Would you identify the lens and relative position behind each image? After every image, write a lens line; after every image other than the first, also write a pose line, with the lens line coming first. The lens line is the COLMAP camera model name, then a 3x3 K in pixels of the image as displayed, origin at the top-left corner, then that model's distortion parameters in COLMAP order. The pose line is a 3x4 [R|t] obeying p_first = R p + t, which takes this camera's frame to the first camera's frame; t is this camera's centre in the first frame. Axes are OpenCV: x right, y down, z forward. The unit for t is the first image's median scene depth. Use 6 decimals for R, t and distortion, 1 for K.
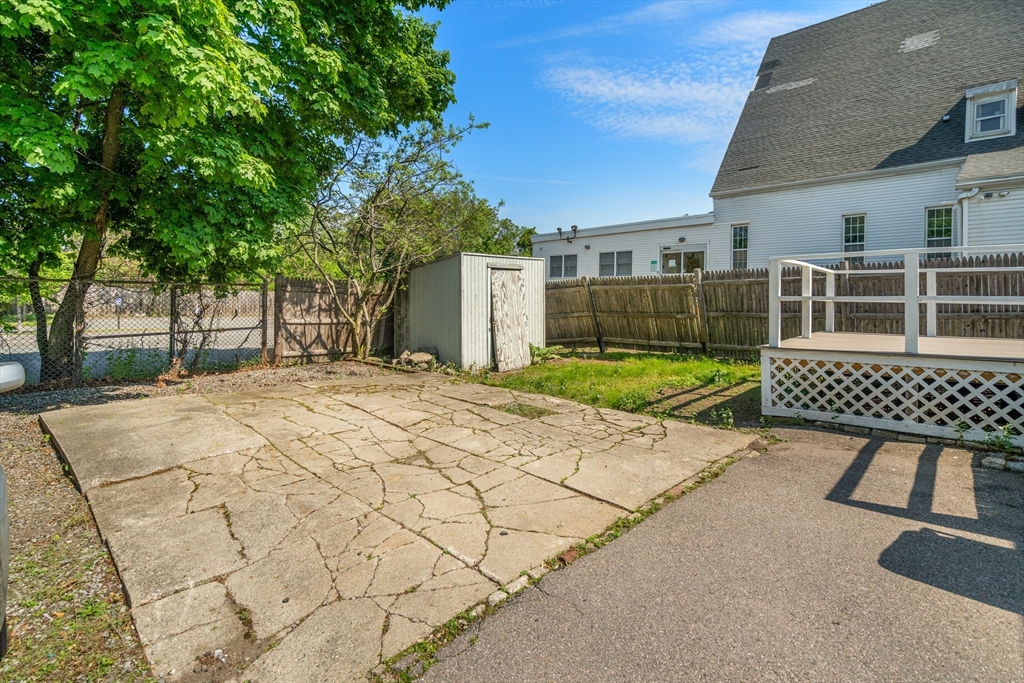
lens RADIAL K [[479.8, 0, 520.5], [0, 479.8, 299.3], [0, 0, 1]] dist [0.000082, 0.000594]
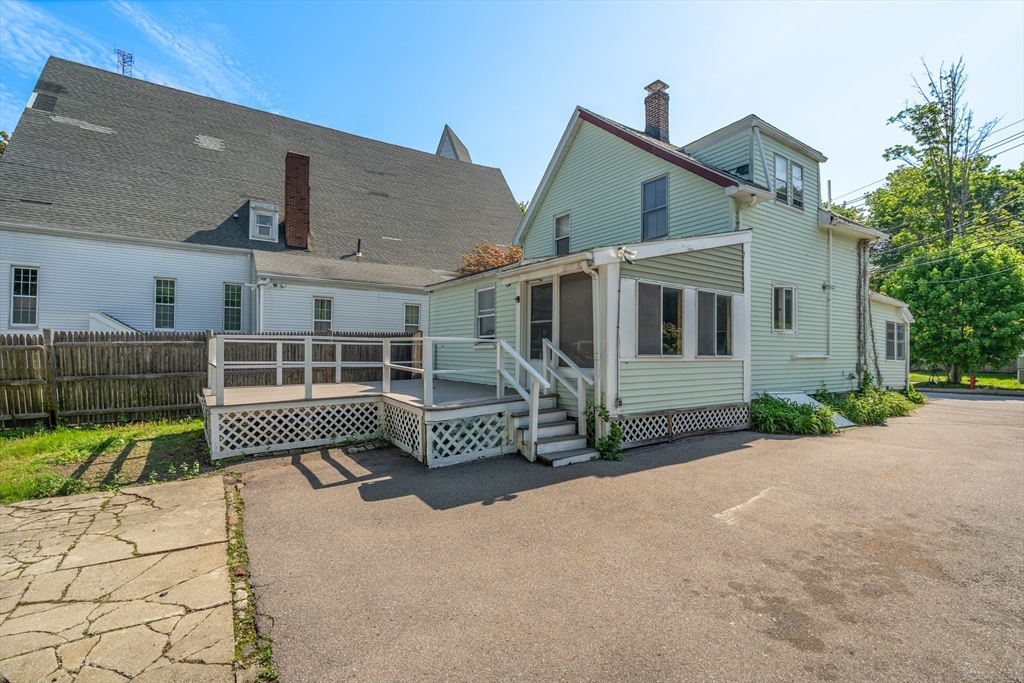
lens RADIAL K [[479.8, 0, 510.3], [0, 479.8, 338.4], [0, 0, 1]] dist [0.000082, 0.000594]
pose [[0.213409, 0.016615, 0.976822, -0.210827], [-0.003838, 0.999862, -0.016168, -0.022901], [-0.976955, -0.000298, 0.213443, -0.011099]]
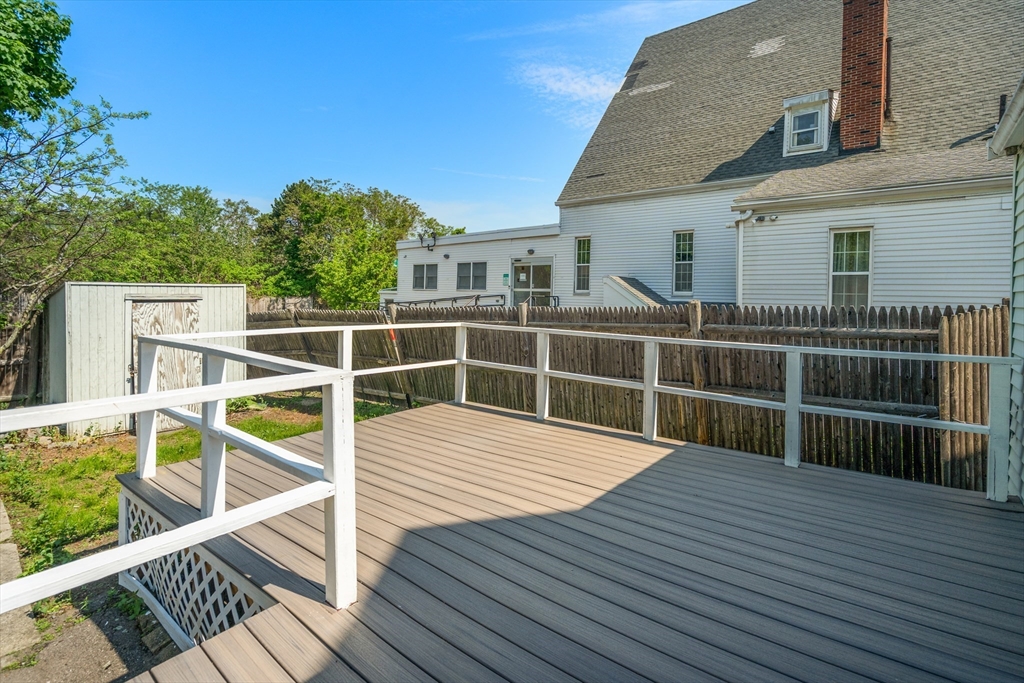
lens RADIAL K [[479.8, 0, 548.6], [0, 479.8, 297.3], [0, 0, 1]] dist [0.000082, 0.000594]
pose [[0.995537, 0.005967, 0.094182, 0.352230], [-0.006353, 0.999973, 0.003798, -0.051182], [-0.094156, -0.004380, 0.995548, 0.110947]]
